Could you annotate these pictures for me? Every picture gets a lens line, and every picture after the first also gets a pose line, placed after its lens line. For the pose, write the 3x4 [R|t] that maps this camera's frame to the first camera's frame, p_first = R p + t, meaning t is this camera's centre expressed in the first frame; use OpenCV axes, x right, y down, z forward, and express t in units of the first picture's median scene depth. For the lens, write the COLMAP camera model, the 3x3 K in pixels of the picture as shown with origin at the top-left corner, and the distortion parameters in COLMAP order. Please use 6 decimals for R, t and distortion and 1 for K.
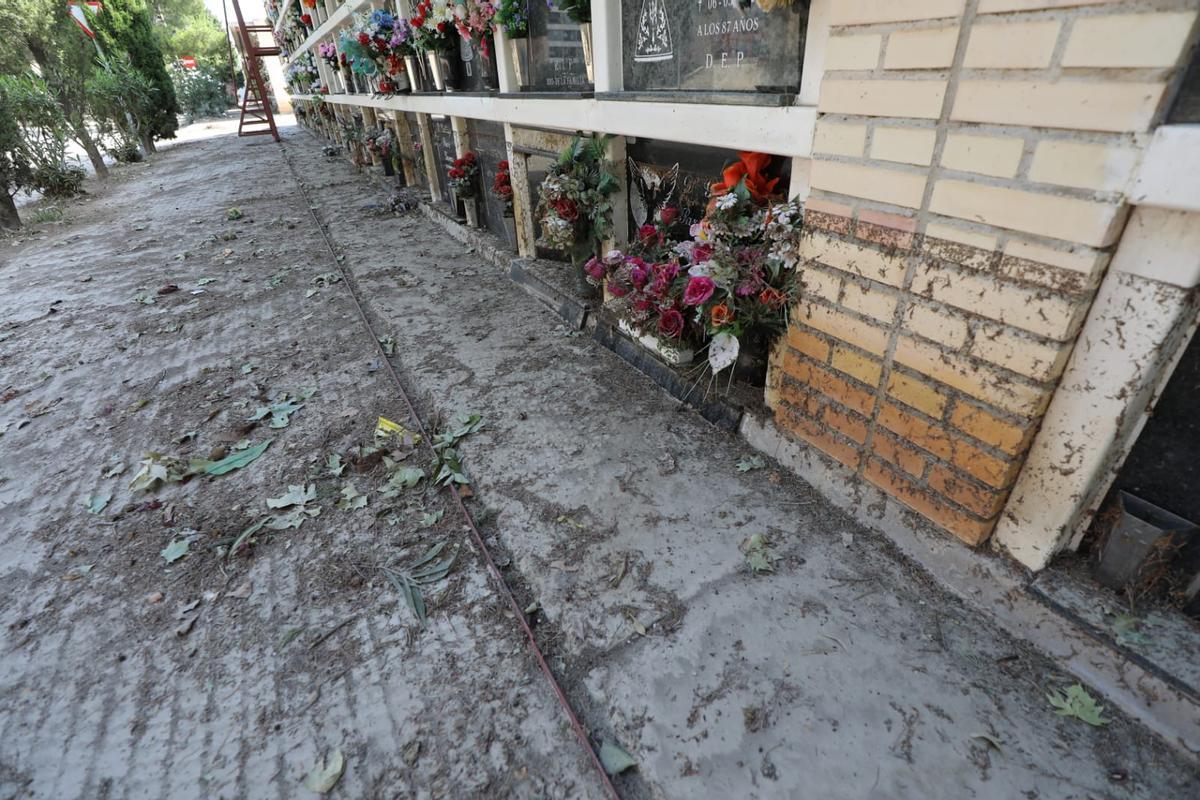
lens RADIAL K [[538.6, 0, 608.6], [0, 538.6, 405.0], [0, 0, 1]] dist [-0.037126, 0.007014]
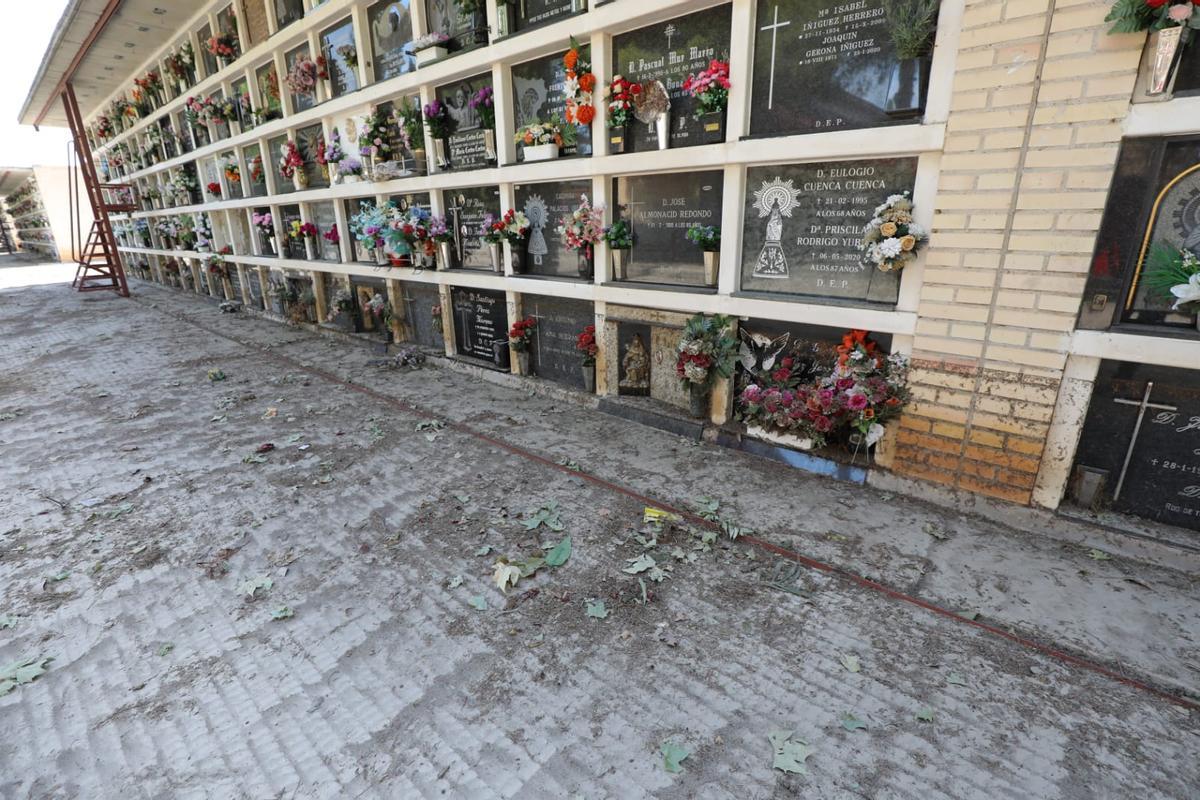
lens RADIAL K [[545.2, 0, 601.5], [0, 545.2, 416.3], [0, 0, 1]] dist [-0.029723, -0.000059]
pose [[0.943823, -0.085549, 0.319186, -1.380205], [0.152363, 0.969769, -0.190612, 0.061064], [-0.293230, 0.228536, 0.928325, -0.506346]]
